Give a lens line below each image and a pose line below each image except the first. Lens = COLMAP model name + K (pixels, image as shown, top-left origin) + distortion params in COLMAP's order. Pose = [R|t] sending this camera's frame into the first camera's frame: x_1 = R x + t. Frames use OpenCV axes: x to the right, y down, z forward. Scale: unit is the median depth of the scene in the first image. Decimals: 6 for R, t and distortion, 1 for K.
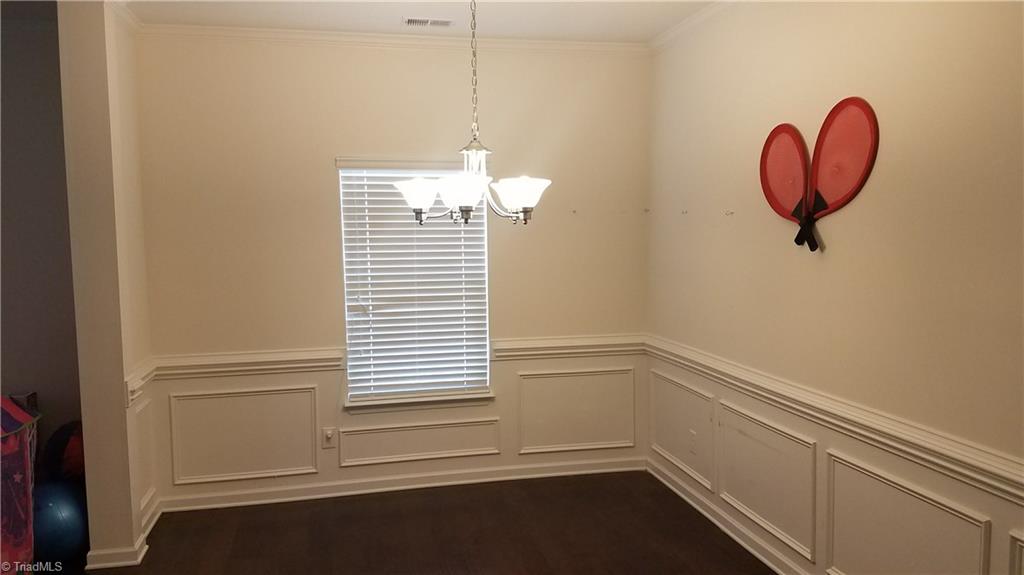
lens RADIAL K [[772.0, 0, 496.1], [0, 772.0, 305.5], [0, 0, 1]] dist [0.220689, -0.437143]
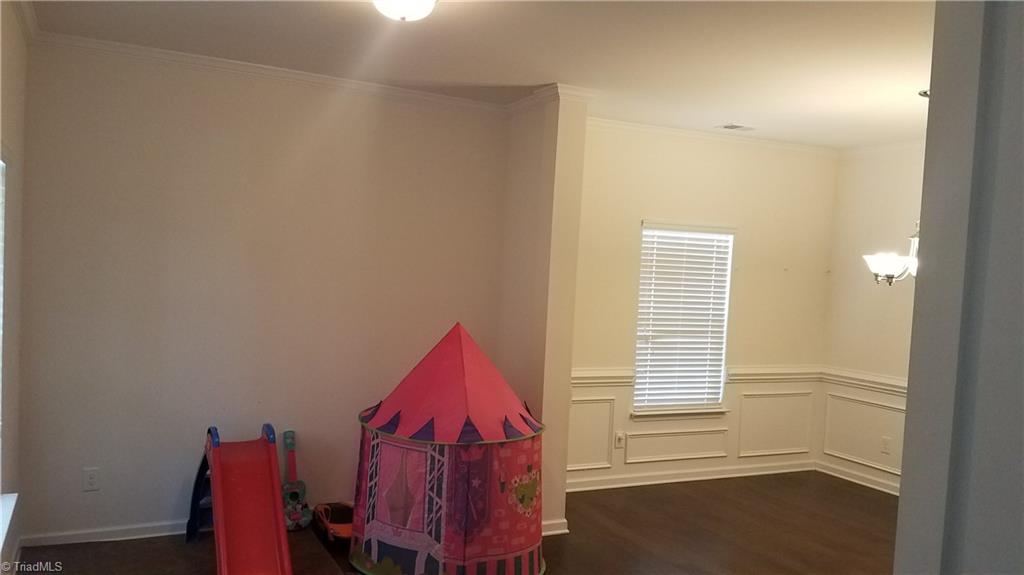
lens RADIAL K [[772.0, 0, 496.1], [0, 772.0, 305.5], [0, 0, 1]] dist [0.220689, -0.437143]
pose [[0.970131, 0.047568, 0.237872, -0.705378], [-0.036823, 0.998099, -0.049413, 0.022853], [-0.239771, 0.039177, 0.970039, -0.174856]]
